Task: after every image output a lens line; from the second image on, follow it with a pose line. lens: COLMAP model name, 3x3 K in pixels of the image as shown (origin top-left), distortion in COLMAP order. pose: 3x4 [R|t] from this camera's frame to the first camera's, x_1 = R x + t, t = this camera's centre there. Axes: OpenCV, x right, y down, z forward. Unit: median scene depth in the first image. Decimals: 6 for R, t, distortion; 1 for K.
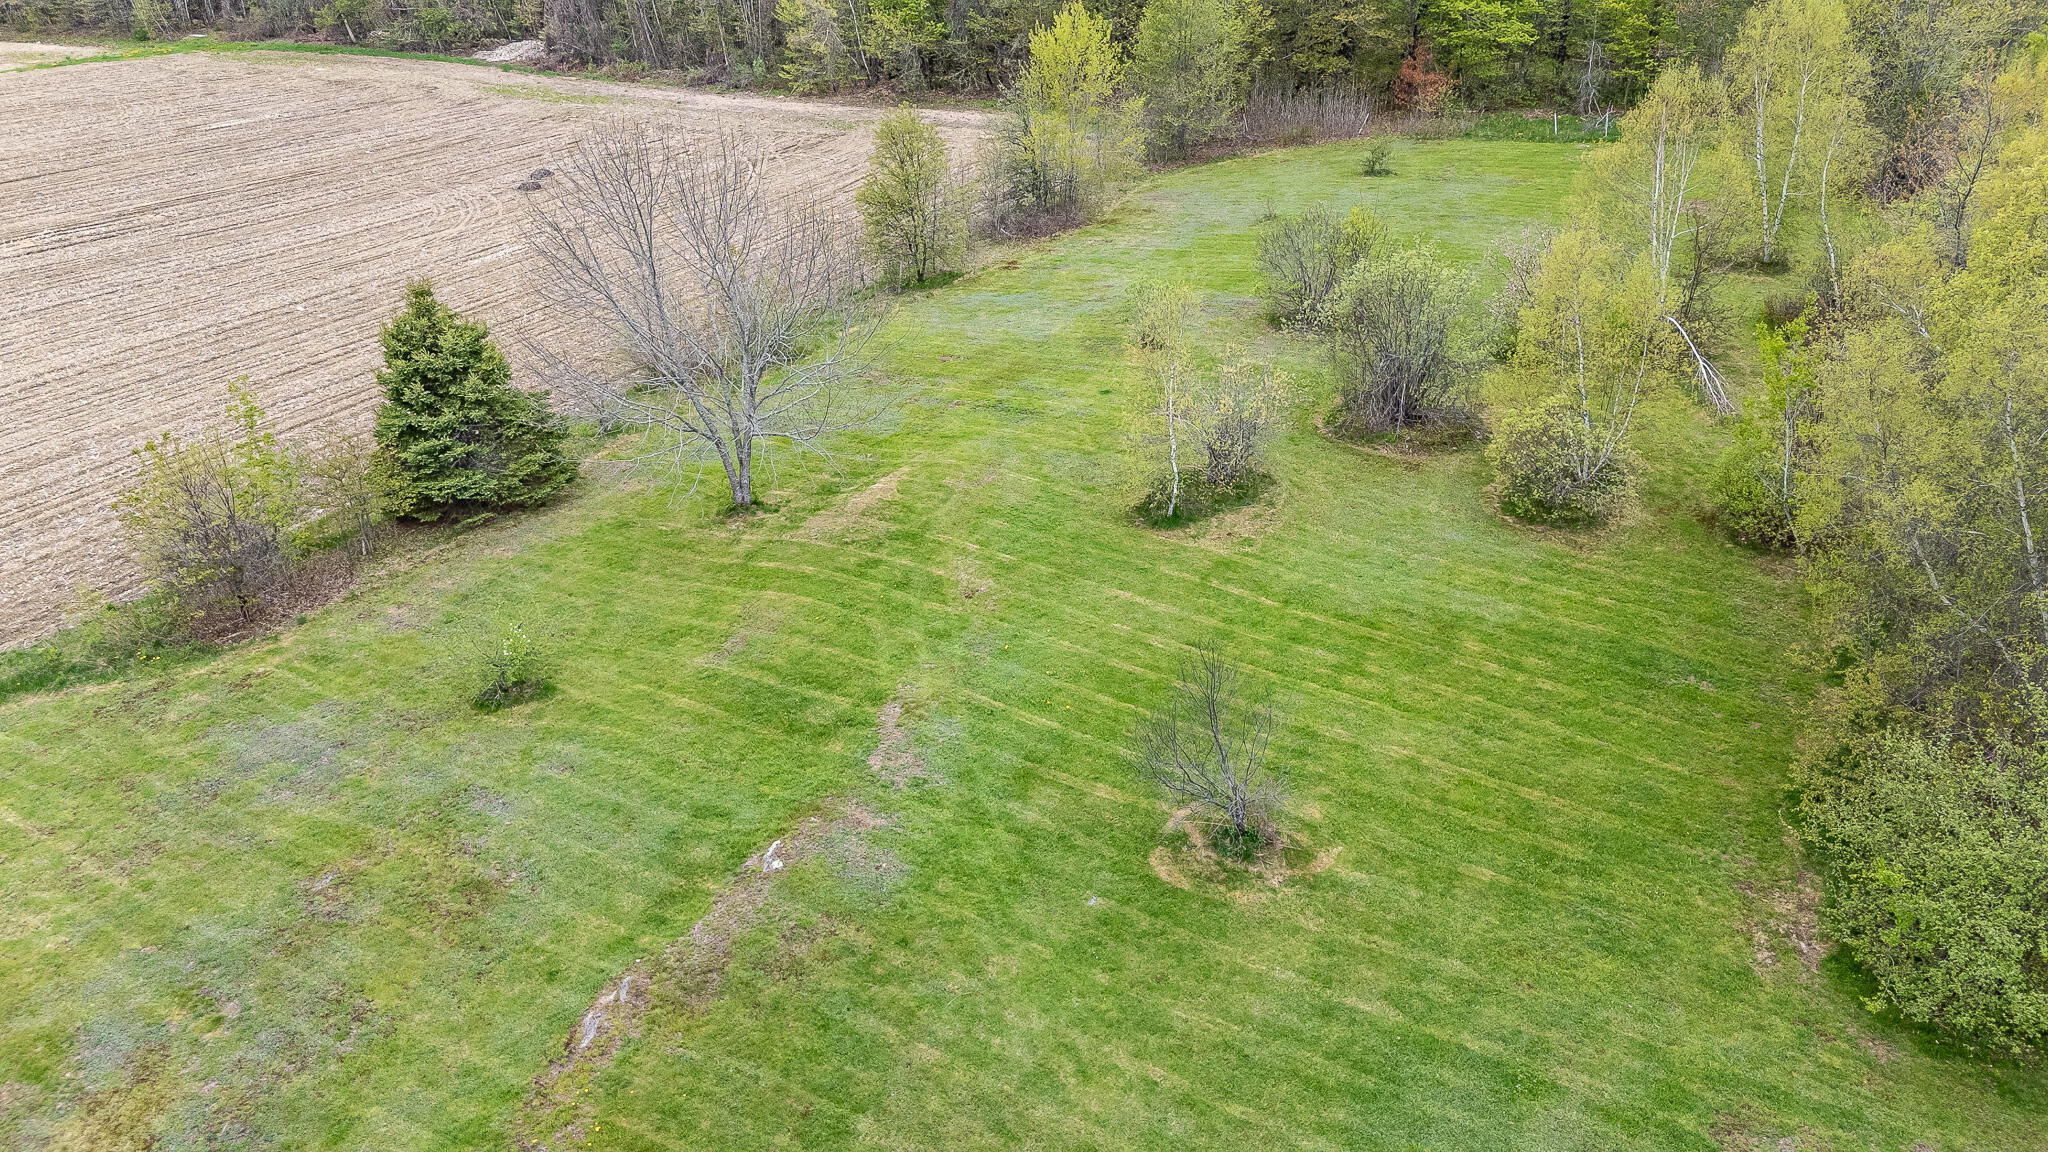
lens RADIAL K [[1509.3, 0, 1027.1], [0, 1509.3, 576.4], [0, 0, 1]] dist [0.088783, -0.088139]
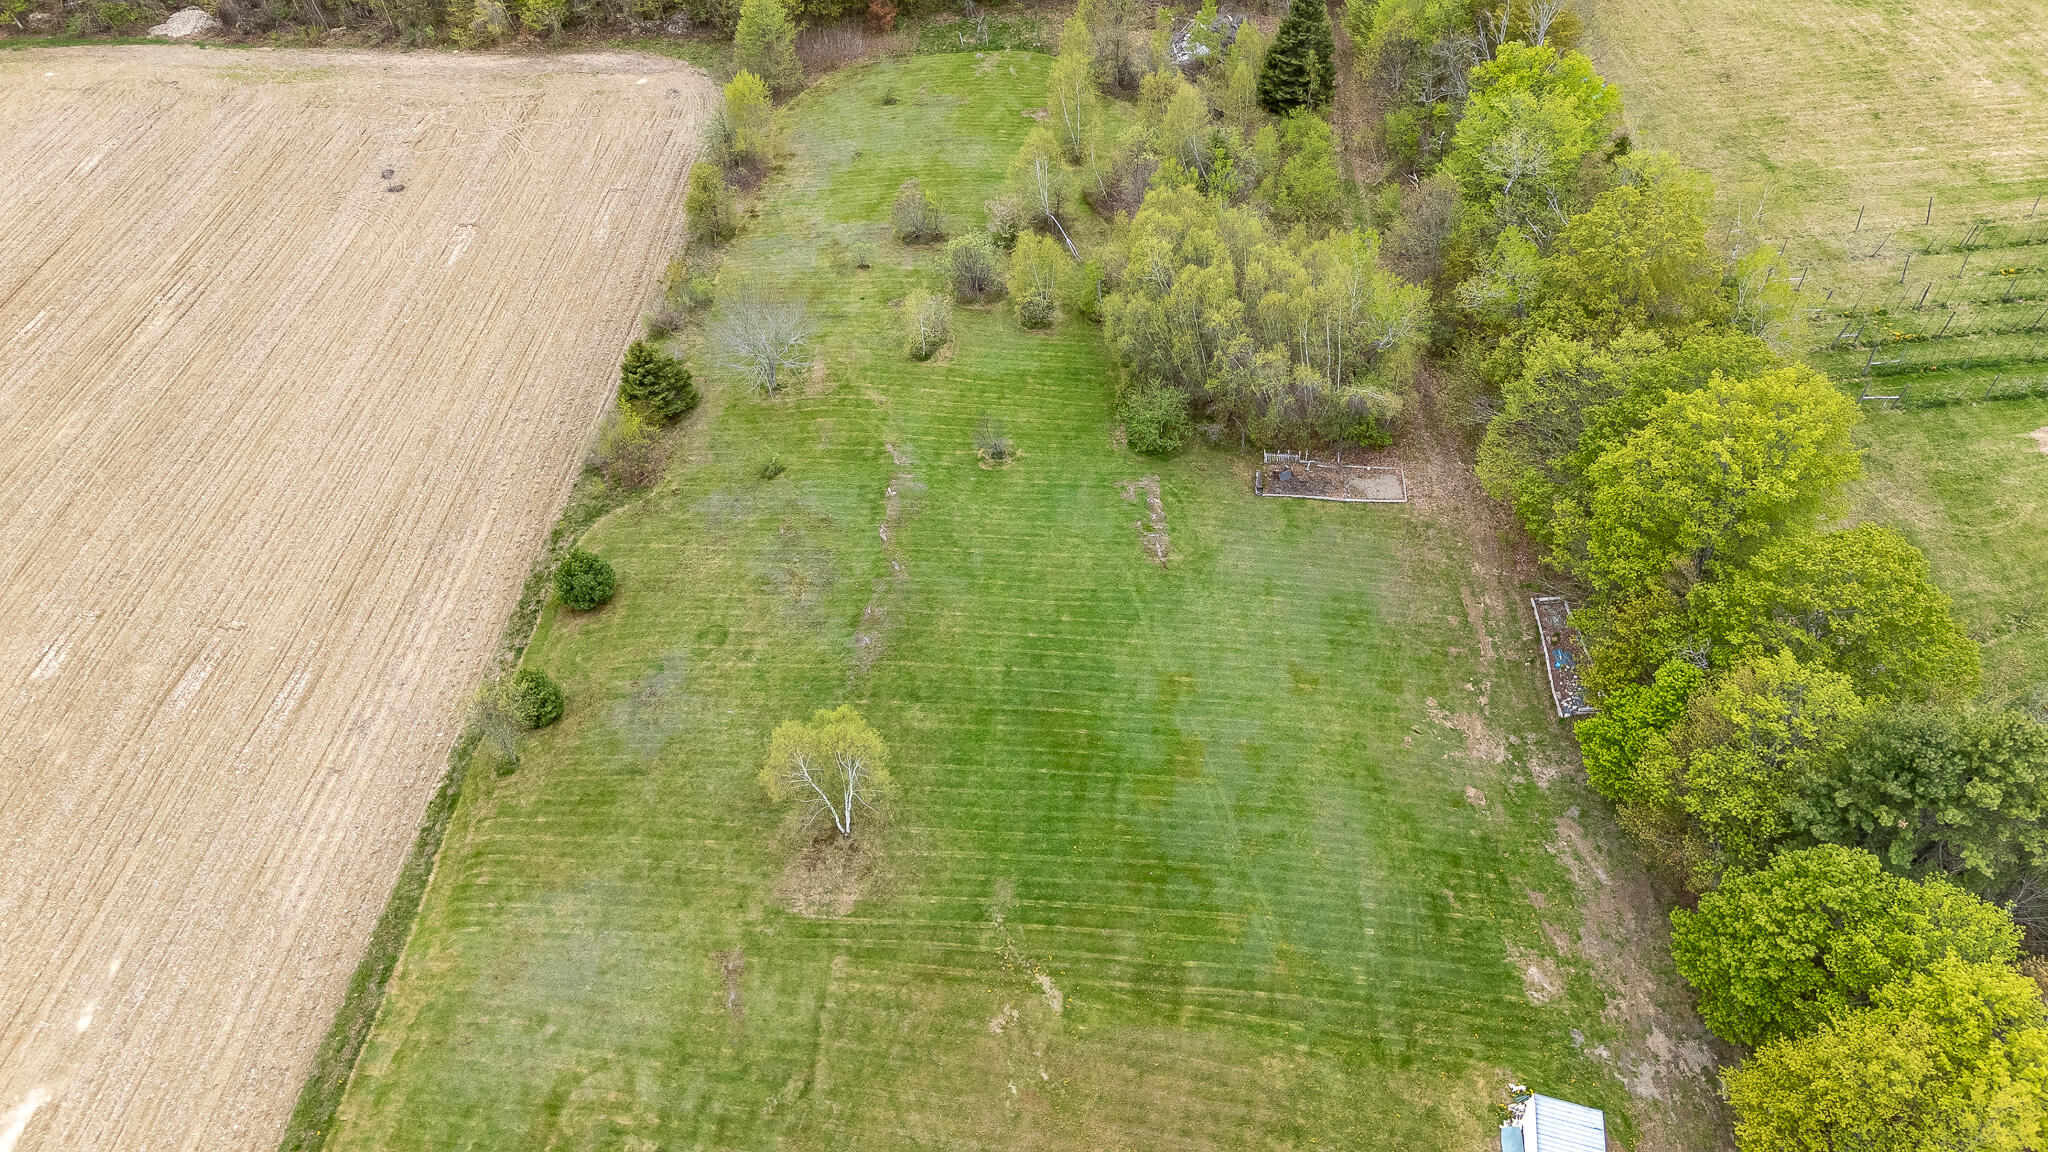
lens RADIAL K [[1509.3, 0, 1027.1], [0, 1509.3, 576.4], [0, 0, 1]] dist [0.088783, -0.088139]
pose [[0.902668, -0.304918, 0.303670, -0.760335], [0.211616, 0.928957, 0.303740, -0.499111], [-0.374712, -0.209915, 0.903065, -1.865392]]
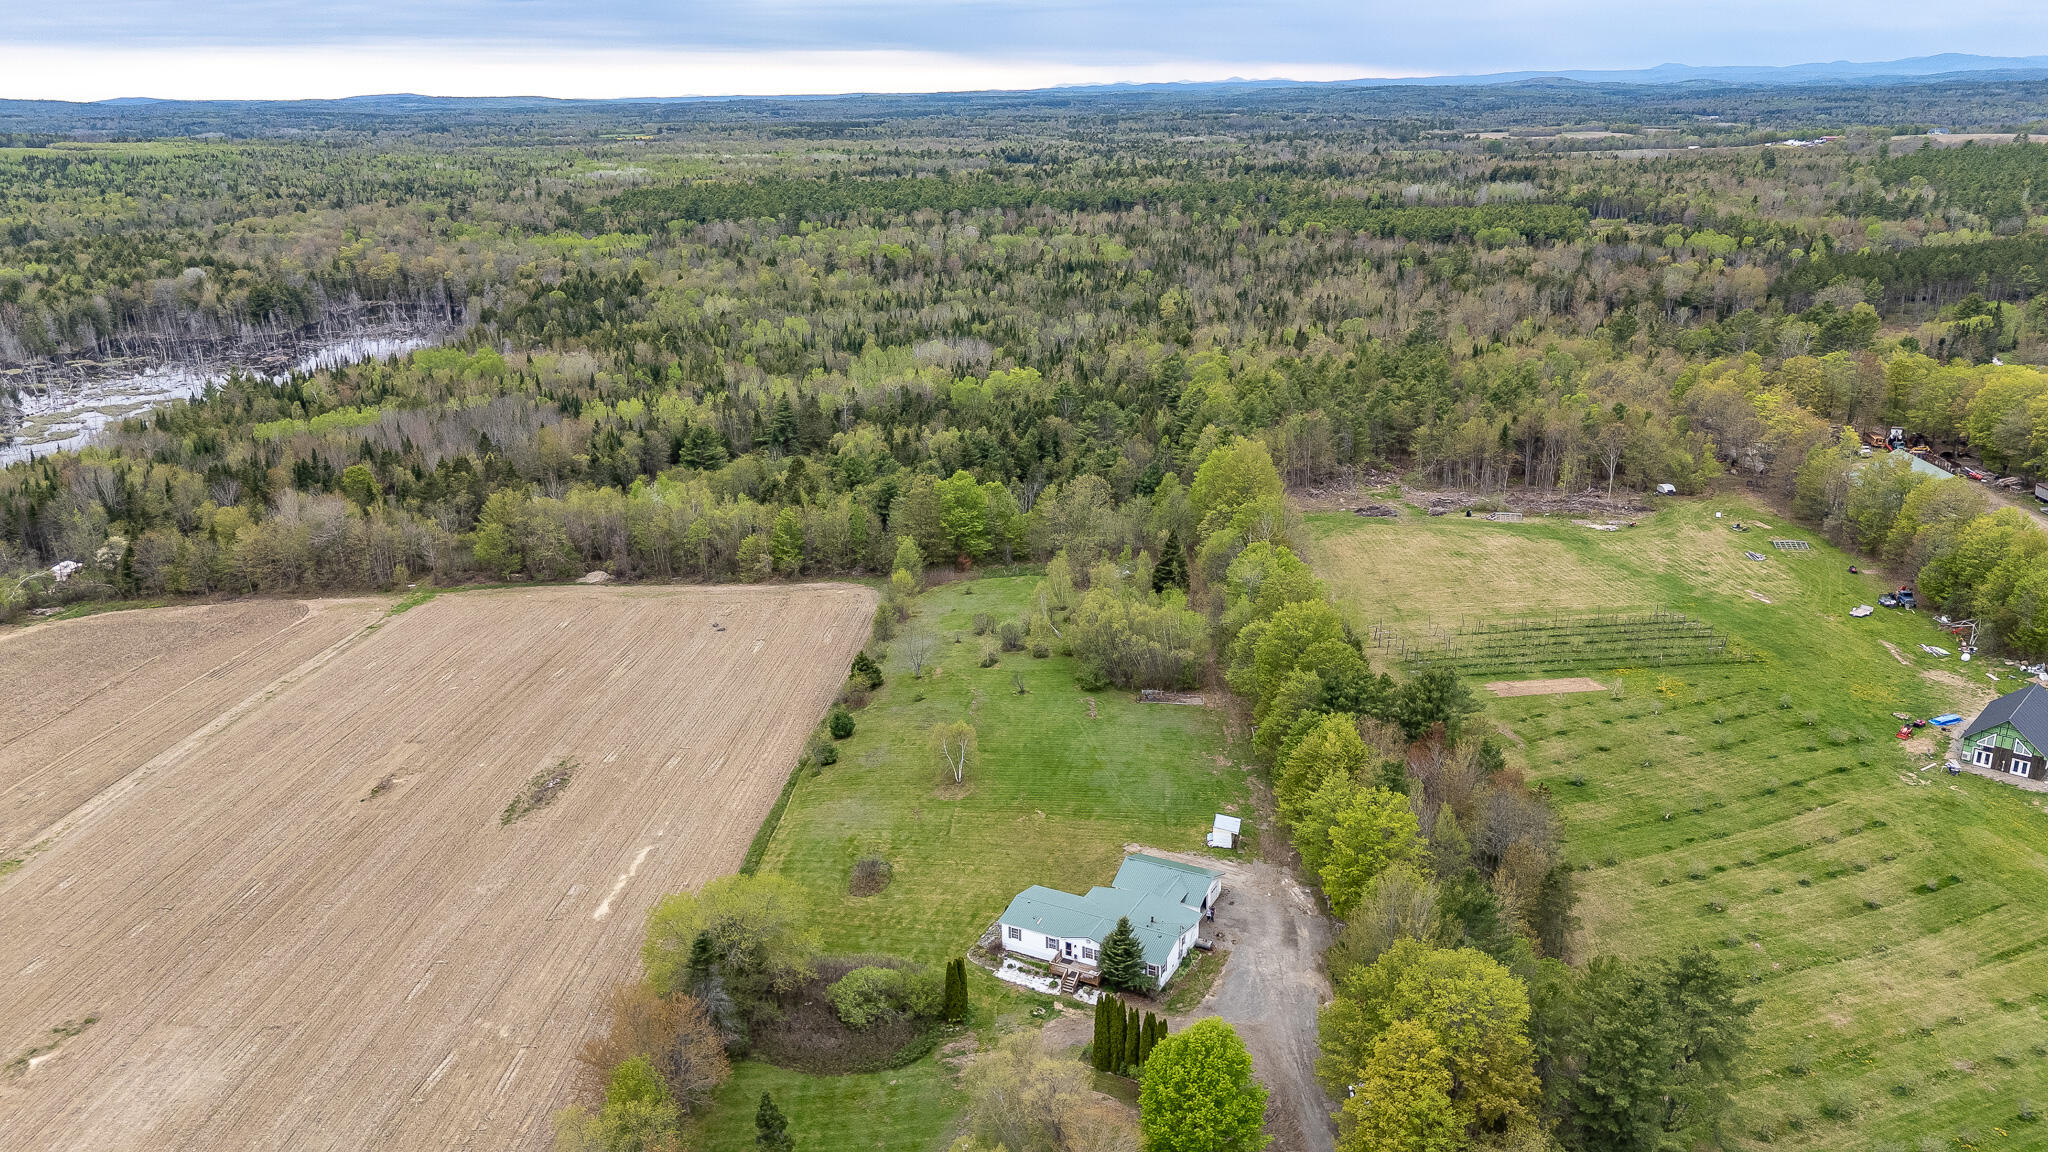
lens RADIAL K [[1502.1, 0, 1024.0], [0, 1502.1, 576.0], [0, 0, 1]] dist [0.121611, -0.163924]
pose [[0.909813, -0.132560, 0.393278, -2.222469], [0.208276, 0.965485, -0.156397, 0.620937], [-0.358972, 0.224203, 0.906020, -4.919133]]
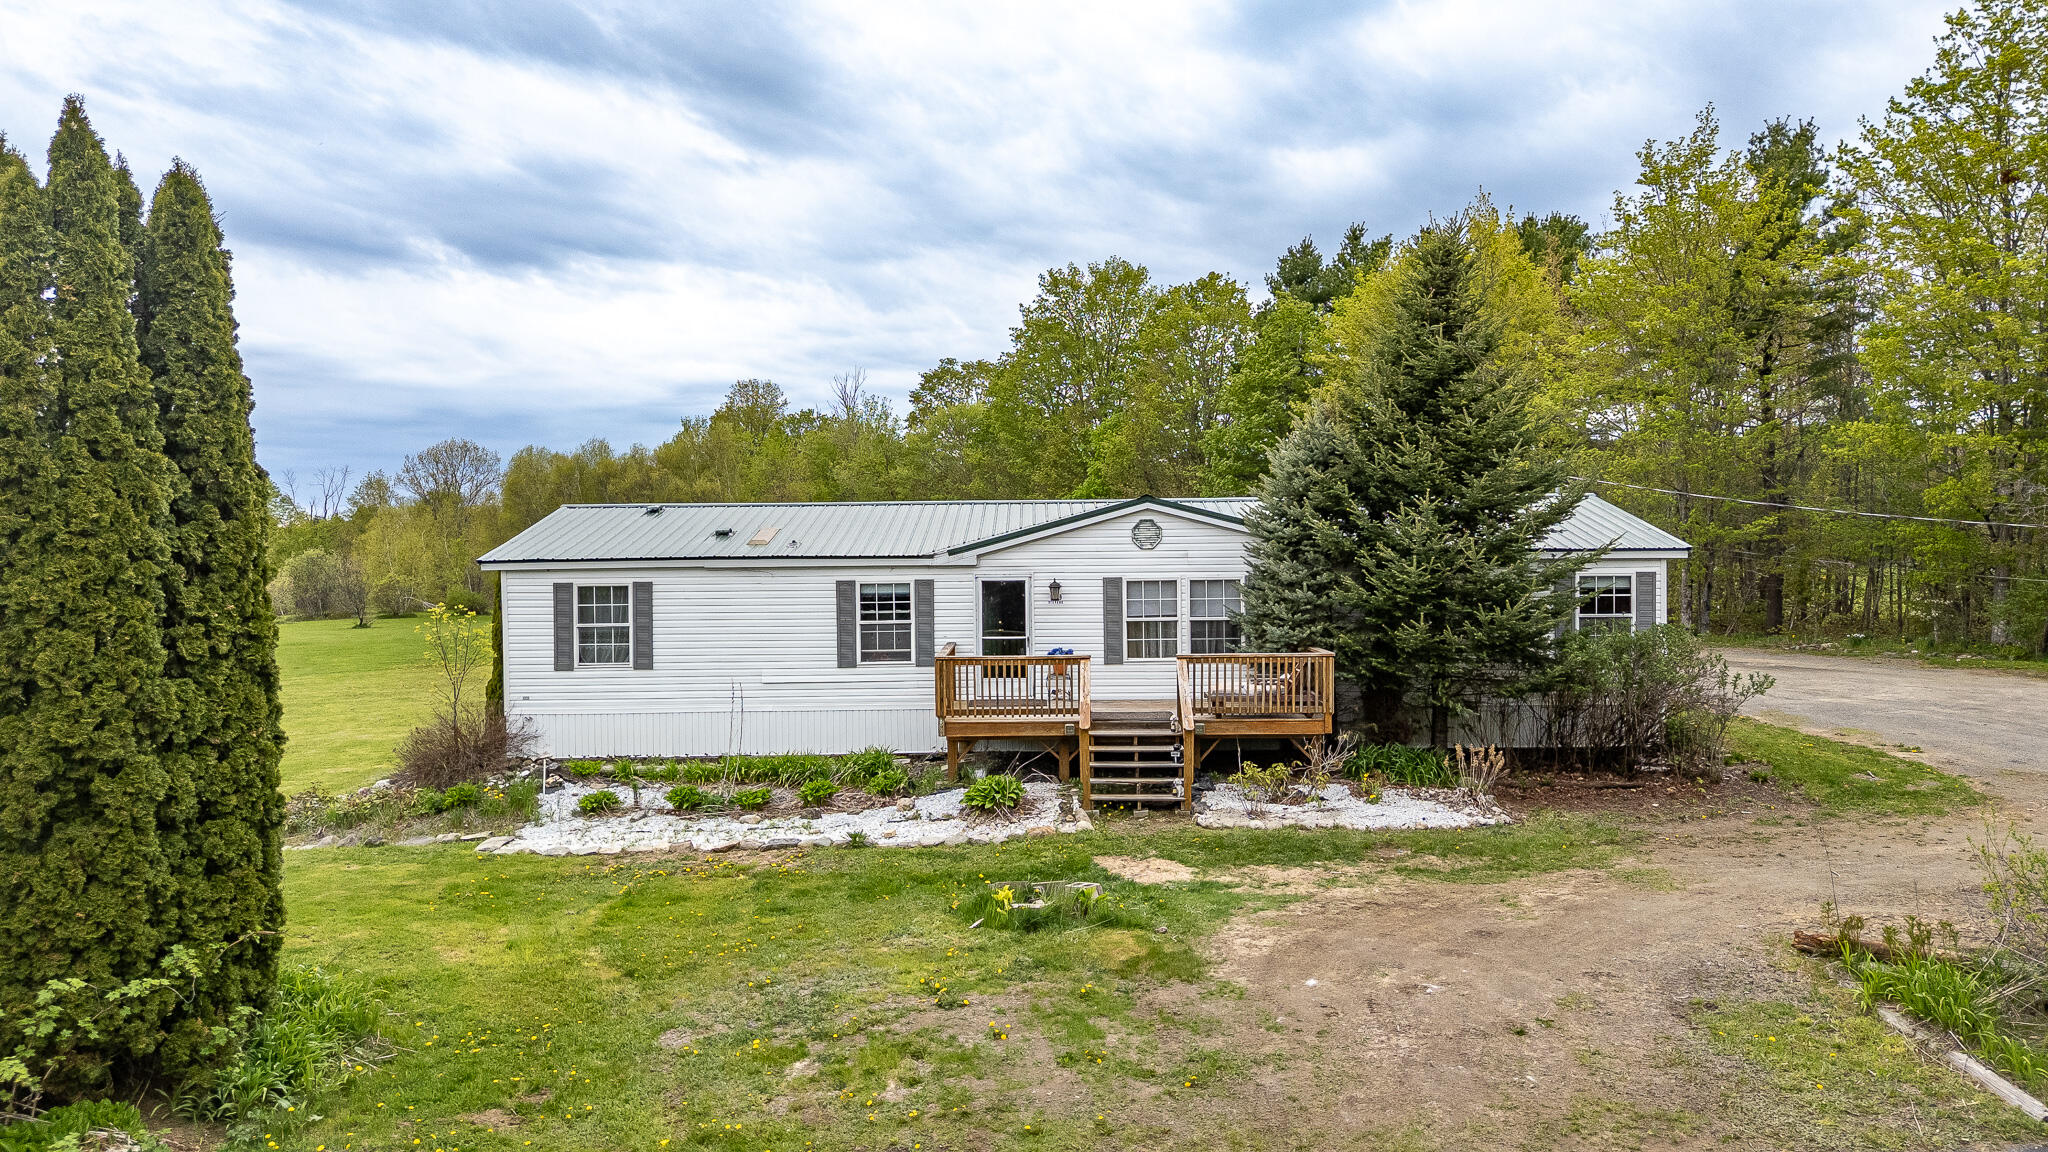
lens RADIAL K [[1509.3, 0, 1027.1], [0, 1509.3, 576.4], [0, 0, 1]] dist [0.088783, -0.088139]
pose [[0.629783, -0.020030, 0.776513, -1.108382], [0.382119, 0.878333, -0.287257, 1.139874], [-0.676283, 0.477630, 0.560813, -1.392608]]
